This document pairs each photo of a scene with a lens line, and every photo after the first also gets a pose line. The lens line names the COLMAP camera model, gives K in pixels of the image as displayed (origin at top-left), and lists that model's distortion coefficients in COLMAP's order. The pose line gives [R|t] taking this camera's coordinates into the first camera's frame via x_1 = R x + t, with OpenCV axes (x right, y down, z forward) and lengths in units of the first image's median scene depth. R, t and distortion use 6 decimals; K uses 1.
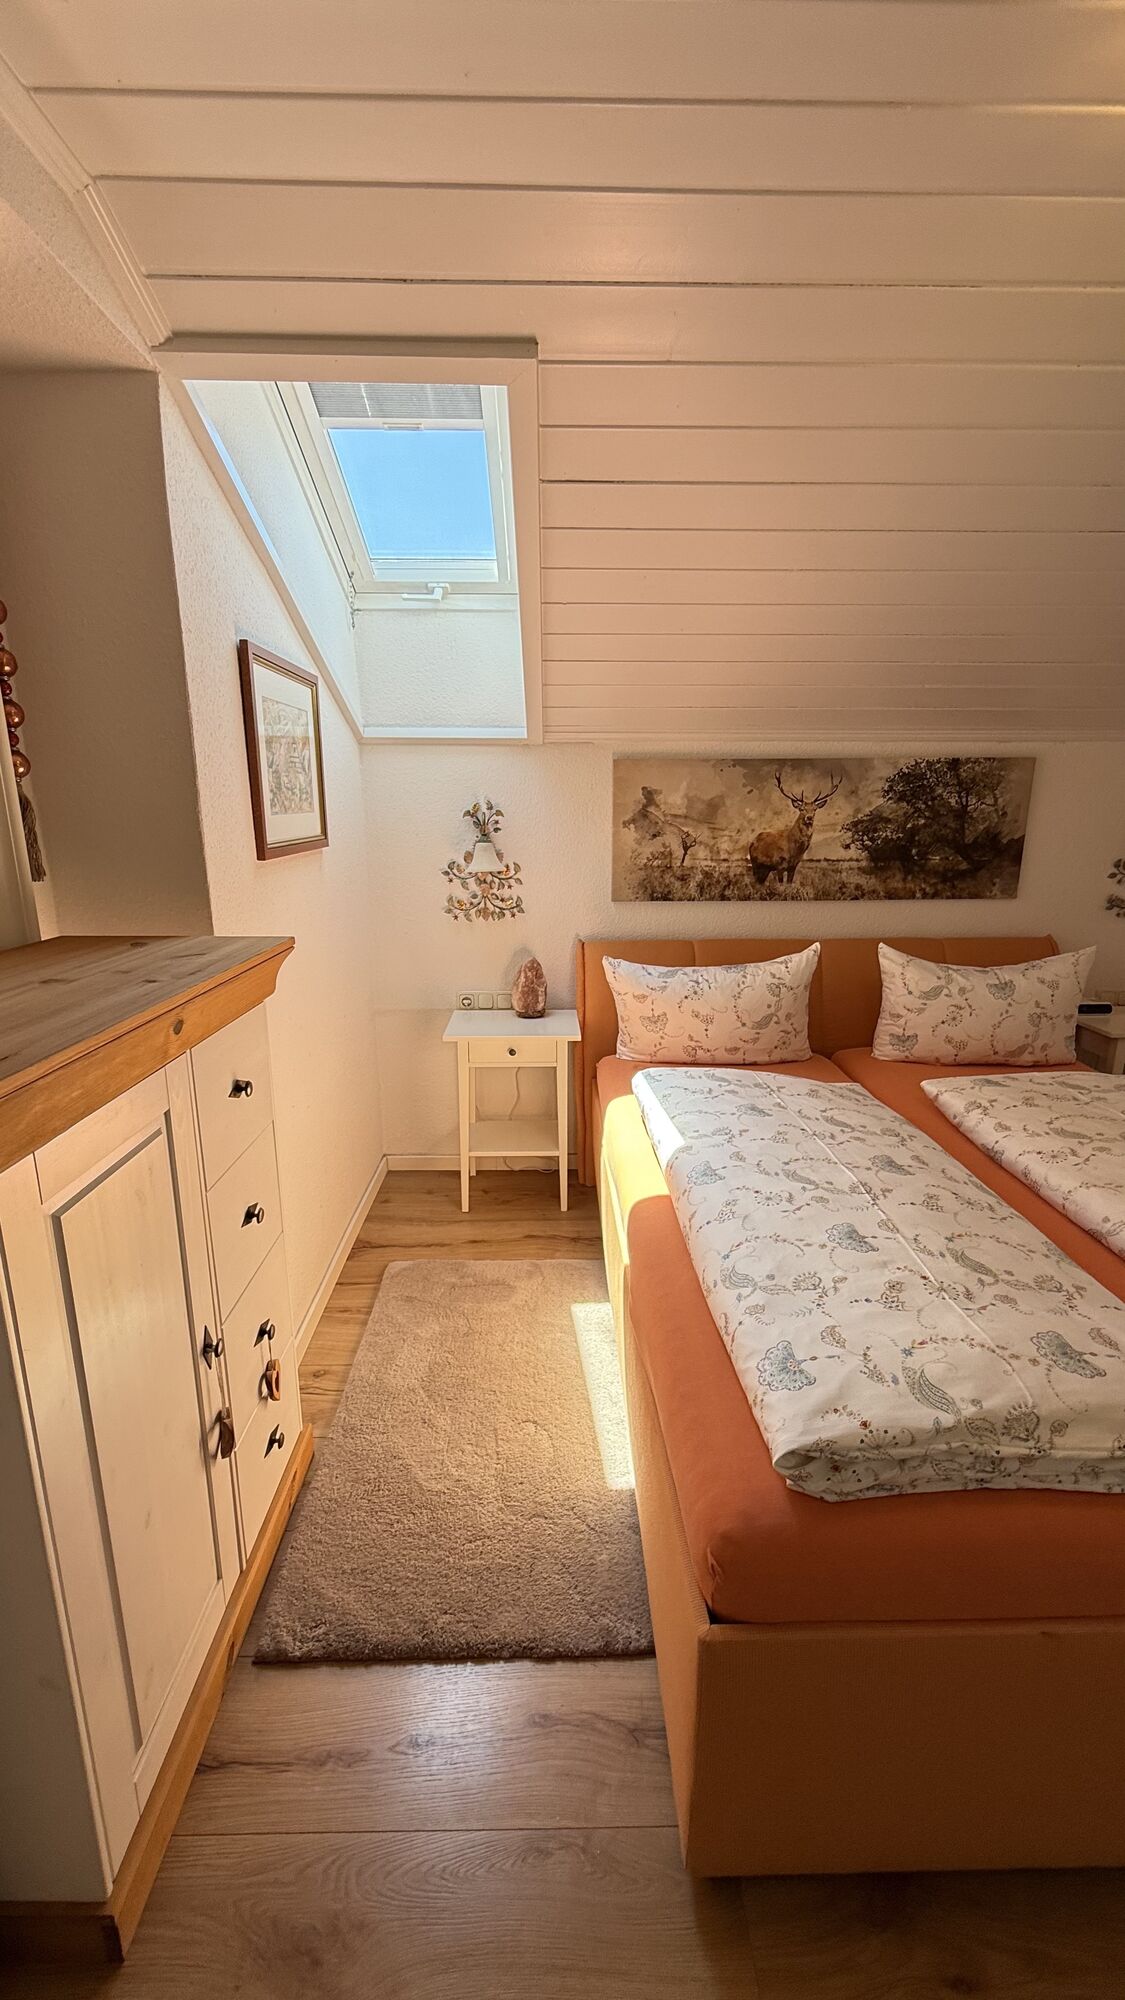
lens RADIAL K [[798.1, 0, 557.3], [0, 798.1, 999.5], [0, 0, 1]] dist [-0.001470, 0.000312]
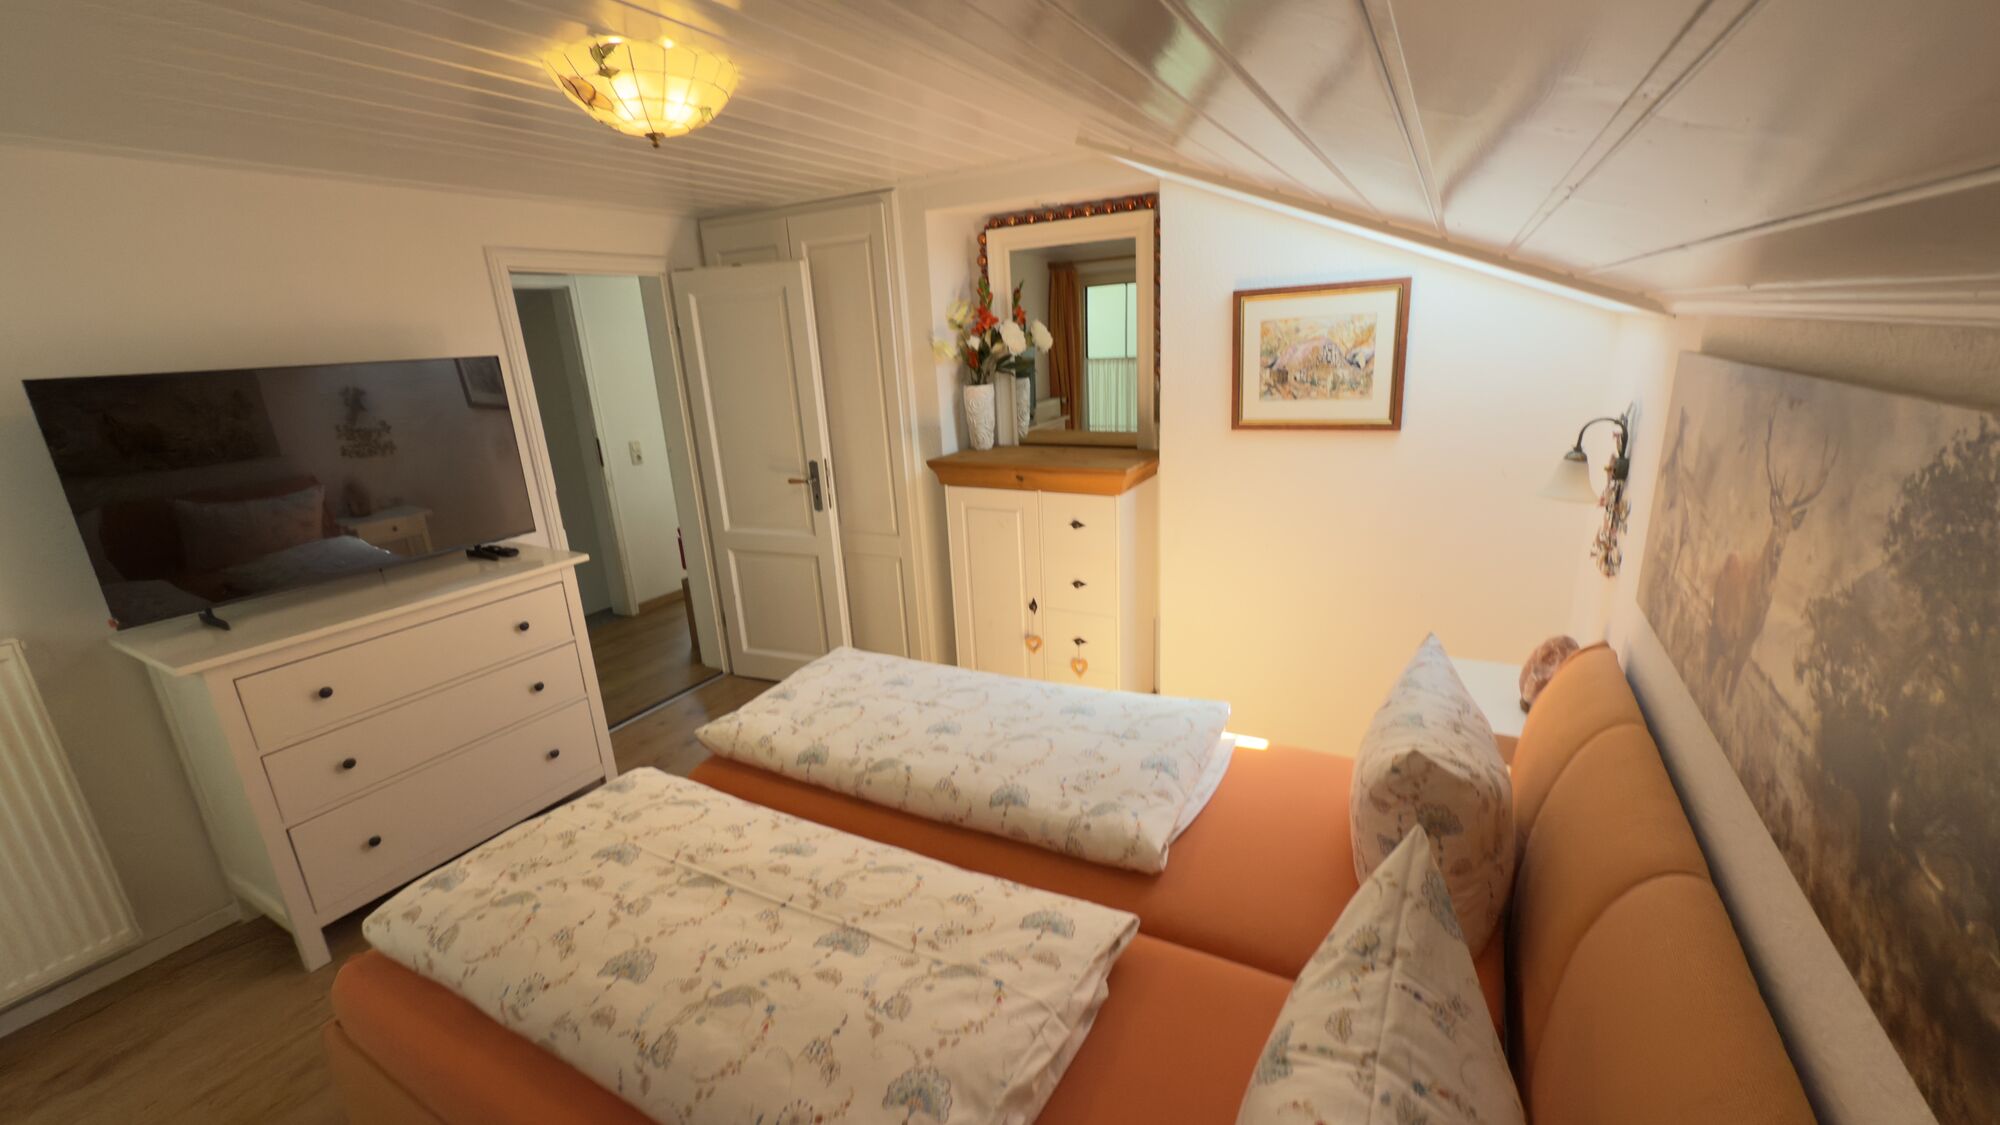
lens RADIAL K [[798.1, 0, 1003.8], [0, 798.1, 563.0], [0, 0, 1]] dist [-0.001470, 0.000312]
pose [[-0.497199, 0.269092, -0.824853, 0.770087], [-0.152721, 0.908704, 0.388502, -0.307461], [0.854090, 0.319135, -0.410710, 0.869470]]
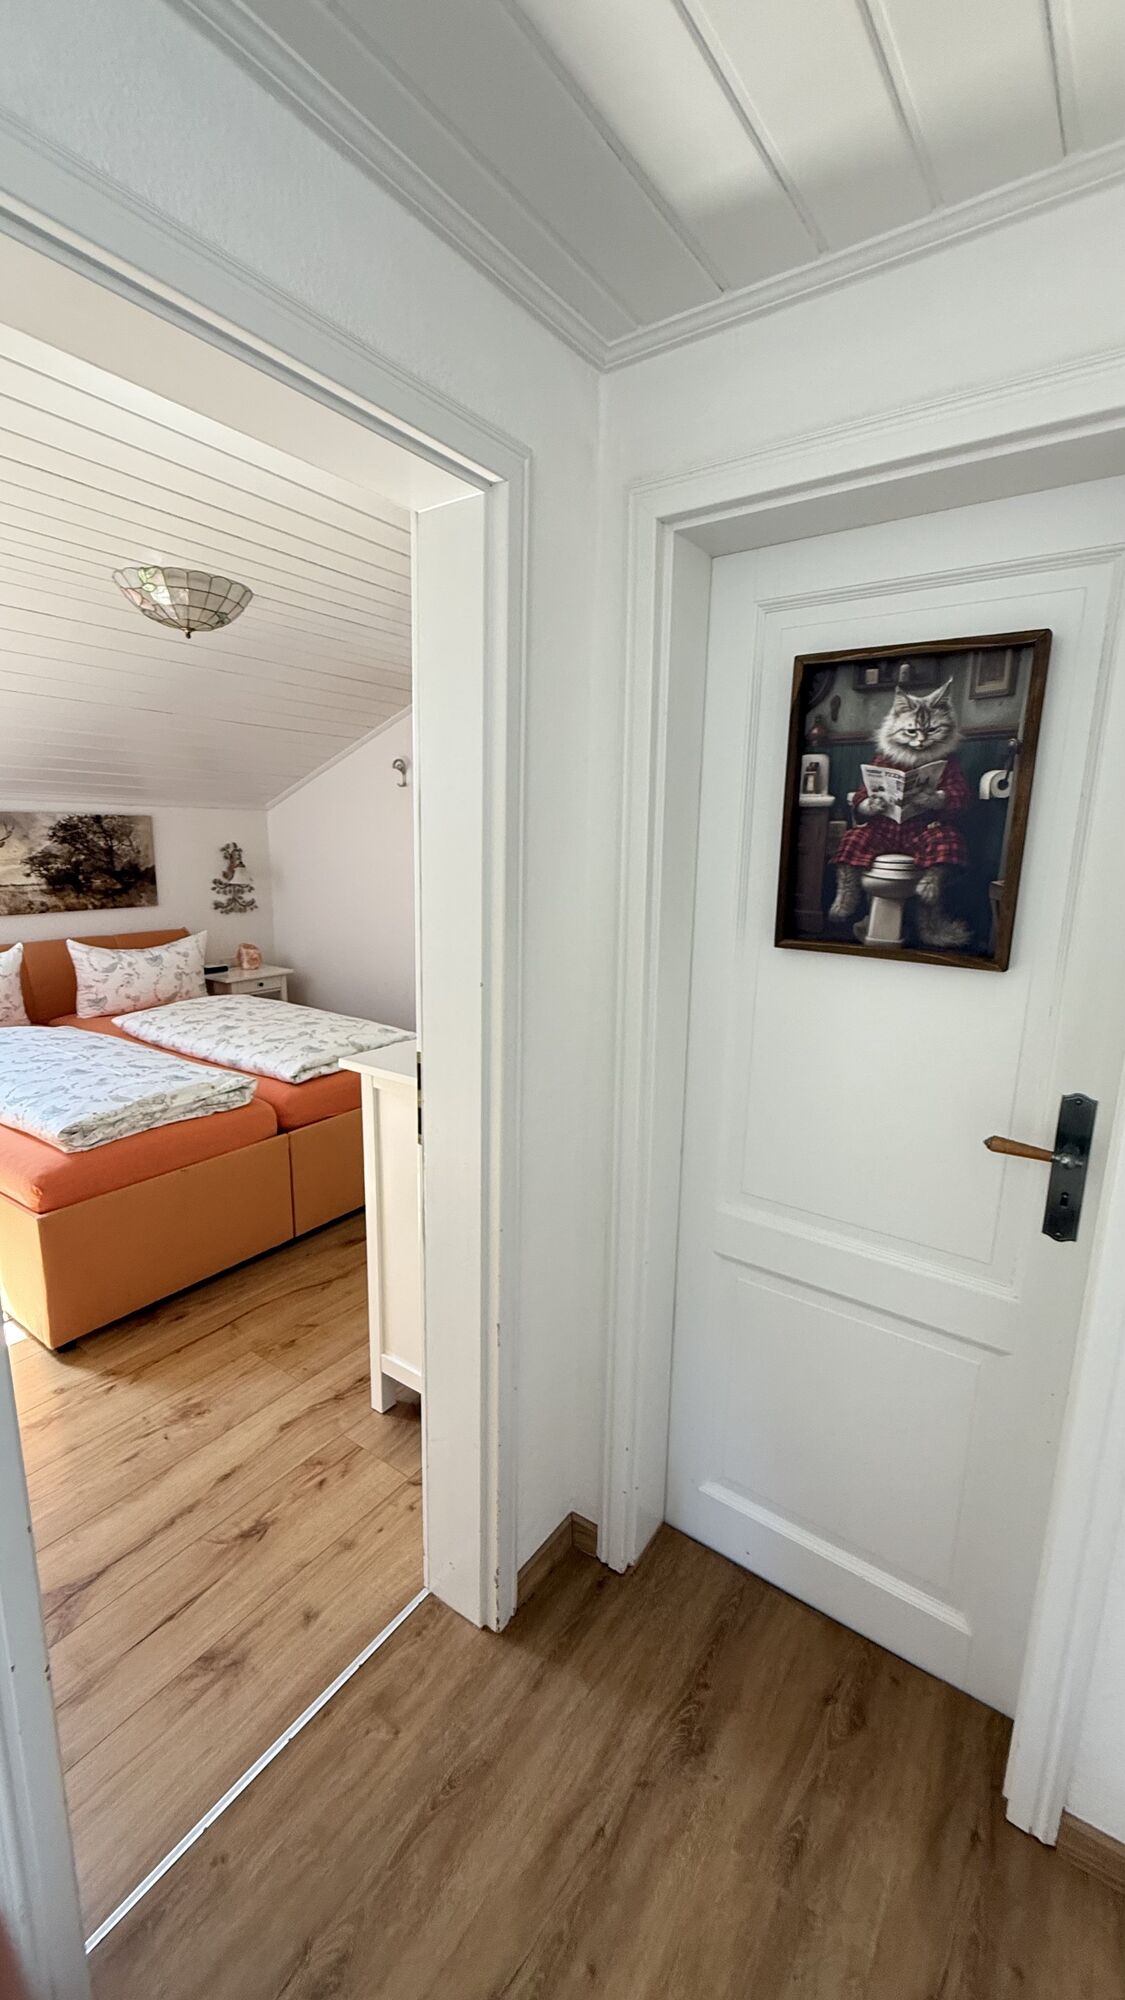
lens RADIAL K [[798.1, 0, 568.3], [0, 798.1, 996.6], [0, 0, 1]] dist [-0.001470, 0.000312]
pose [[0.587109, -0.145175, 0.796384, -0.224265], [0.169987, 0.983963, 0.054052, 0.102336], [-0.791459, 0.103640, 0.602371, -0.566737]]
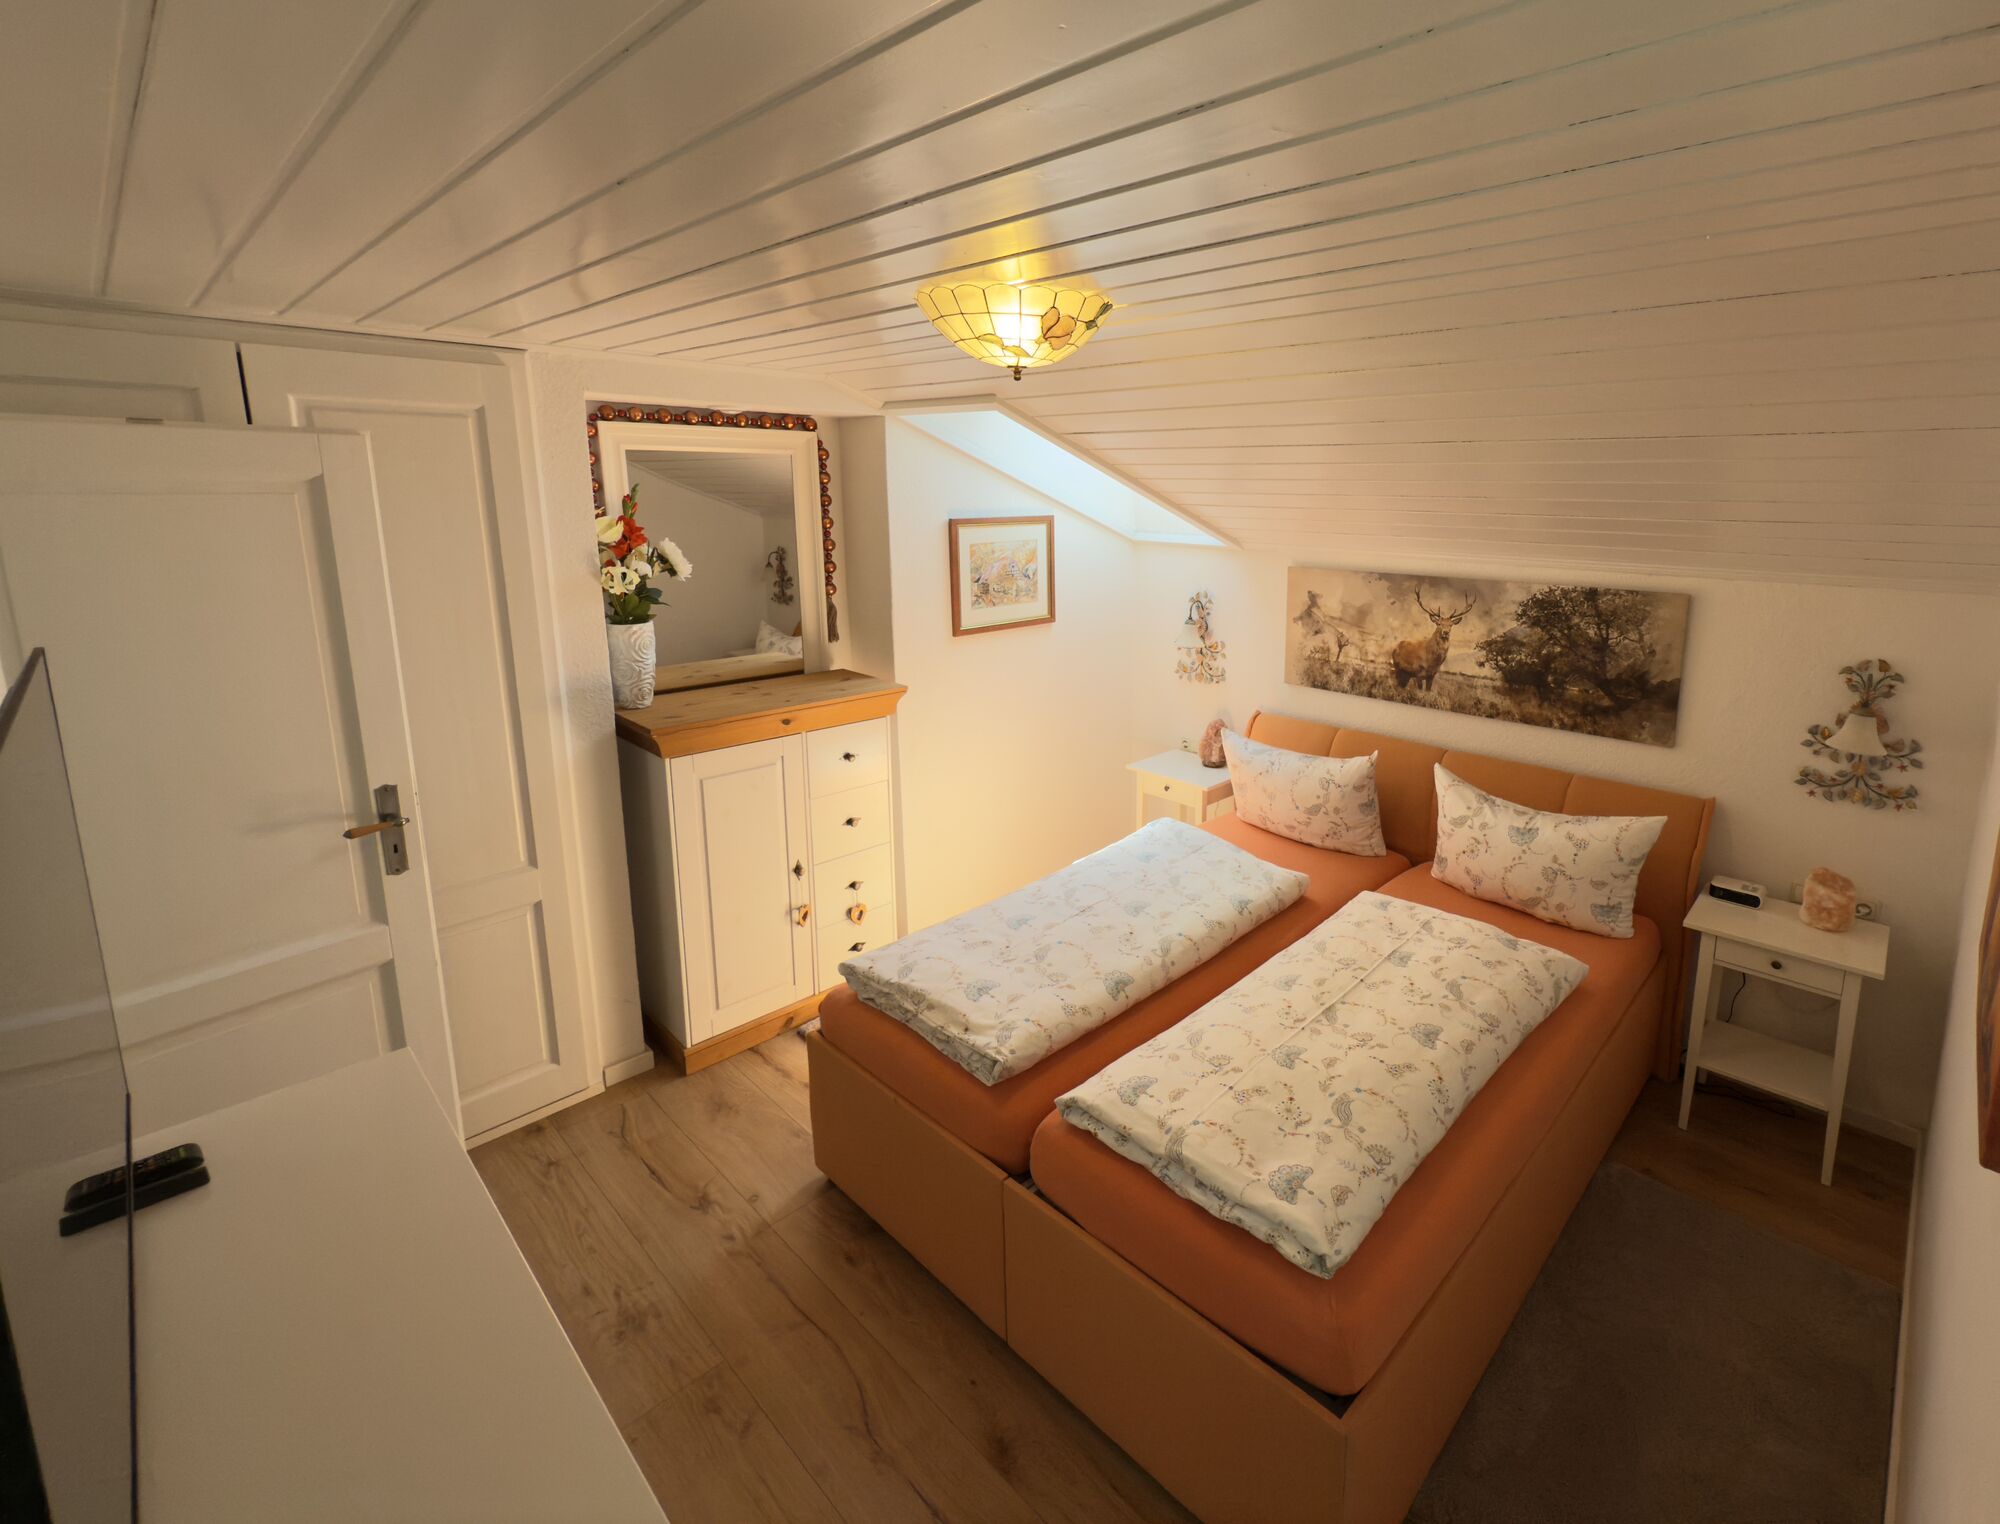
lens RADIAL K [[924.4, 0, 1159.4], [0, 924.4, 645.2], [0, 0, 1]] dist [-0.002118, -0.000723]
pose [[0.744148, 0.121837, -0.656811, 0.841503], [-0.167652, 0.985821, -0.007076, -0.141755], [0.646635, 0.115381, 0.754022, -0.150321]]
